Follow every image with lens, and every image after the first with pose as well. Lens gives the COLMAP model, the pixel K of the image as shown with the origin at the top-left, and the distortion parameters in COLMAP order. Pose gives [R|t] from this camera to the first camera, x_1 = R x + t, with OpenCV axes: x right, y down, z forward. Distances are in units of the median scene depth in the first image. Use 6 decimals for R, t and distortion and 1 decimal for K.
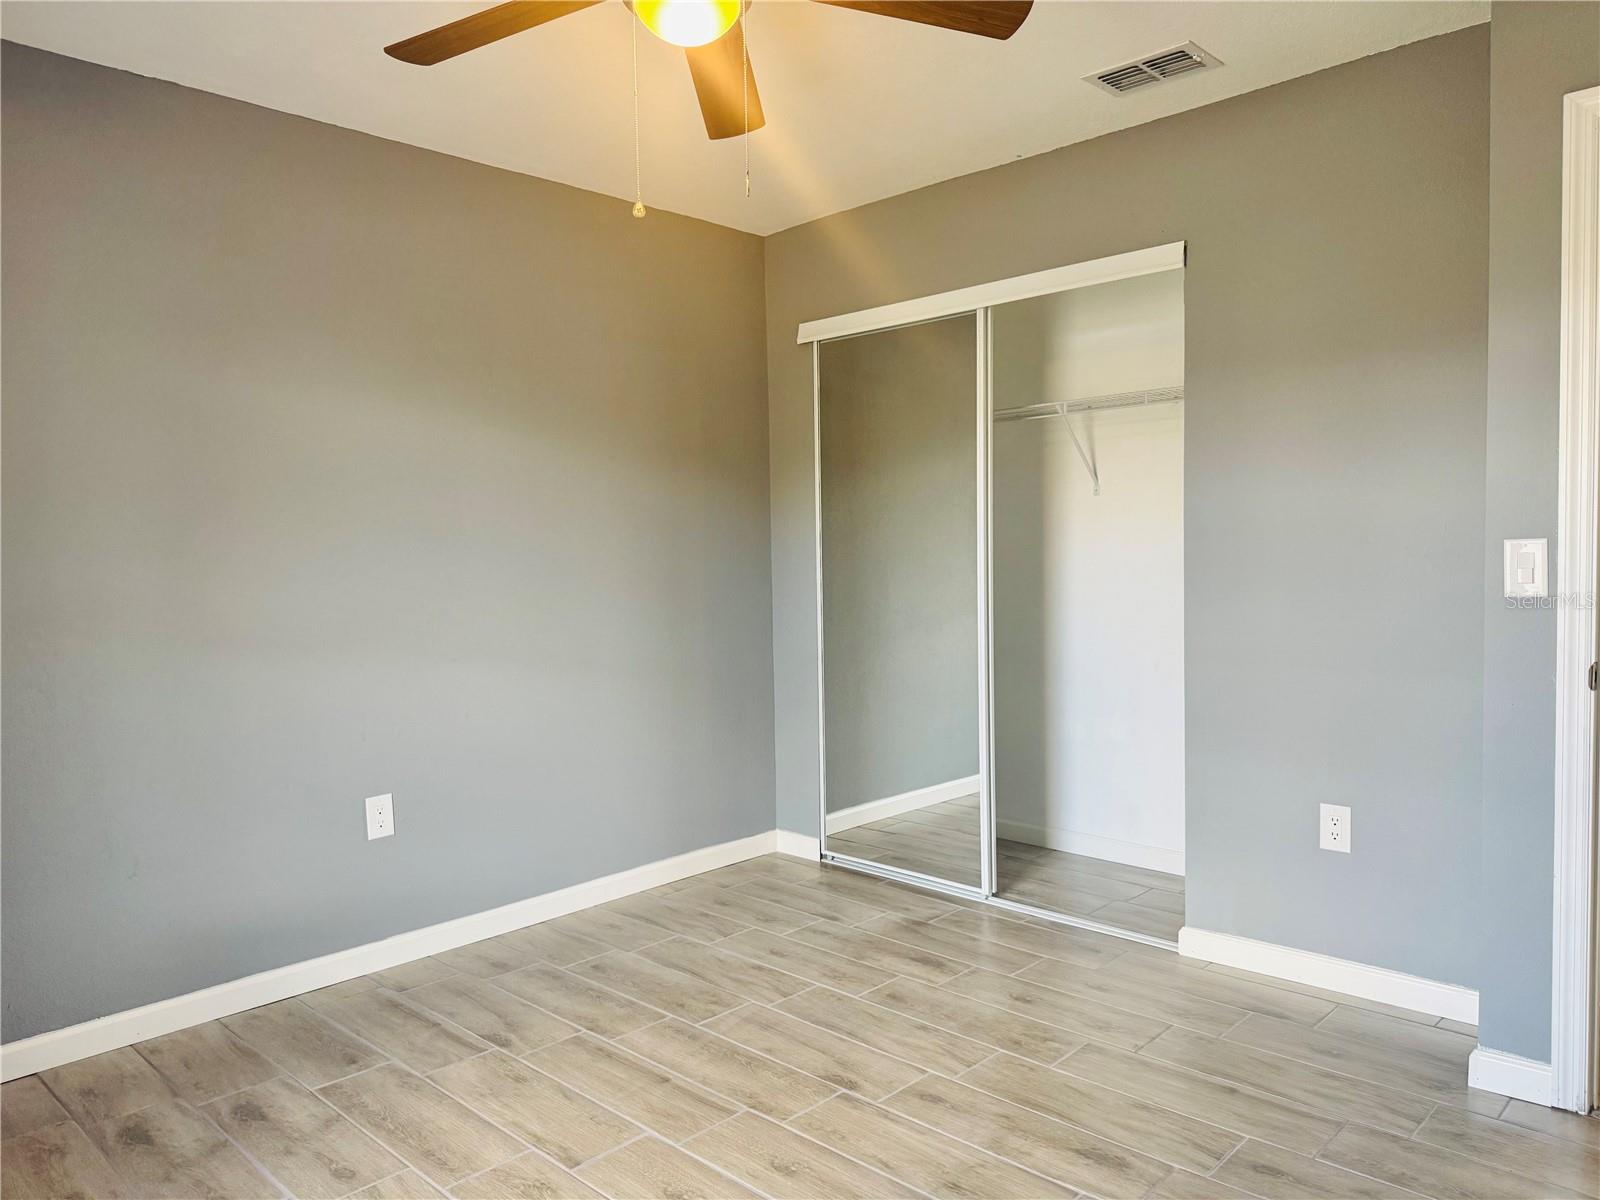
lens RADIAL K [[1126.0, 0, 771.2], [0, 1126.0, 610.6], [0, 0, 1]] dist [0.068129, -0.075364]
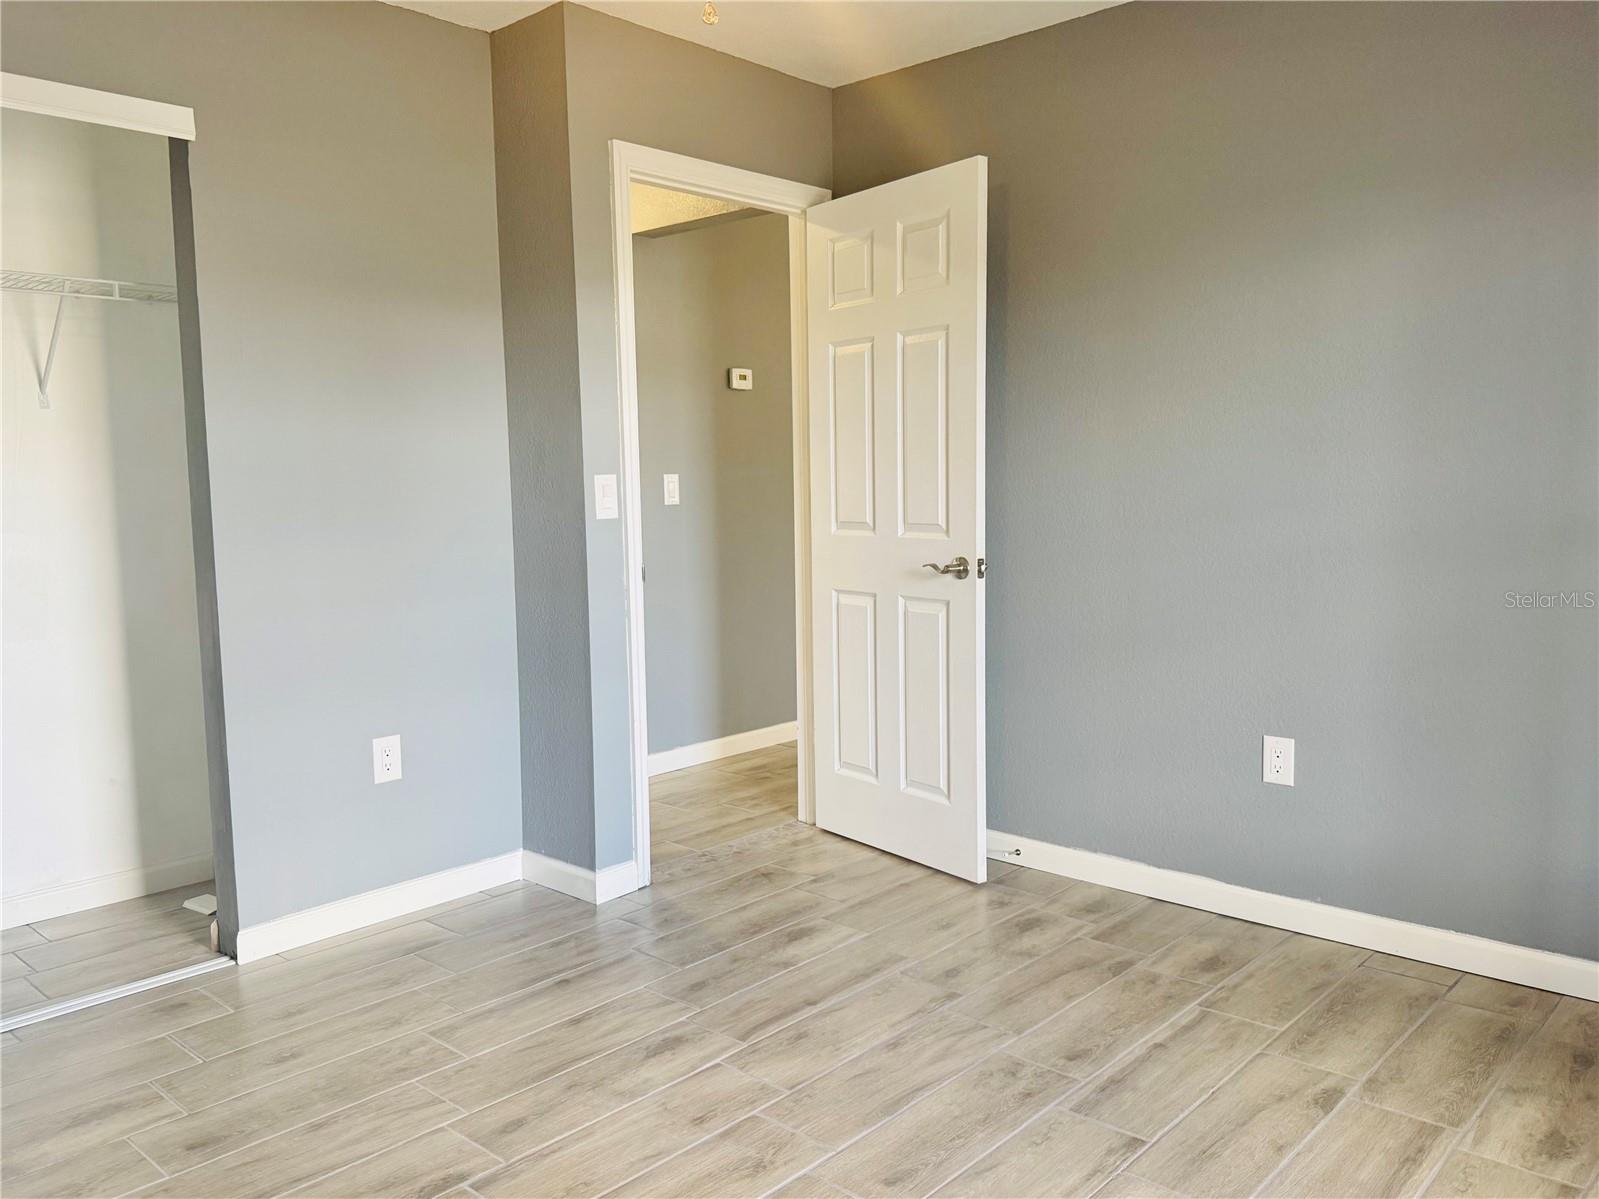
lens RADIAL K [[1288.1, 0, 800.6], [0, 1288.1, 586.6], [0, 0, 1]] dist [-0.026810, -0.008423]
pose [[-0.044638, -0.071936, 0.996410, -0.750117], [0.076110, 0.994260, 0.075191, -0.025442], [-0.996100, 0.079193, -0.038907, 0.751430]]
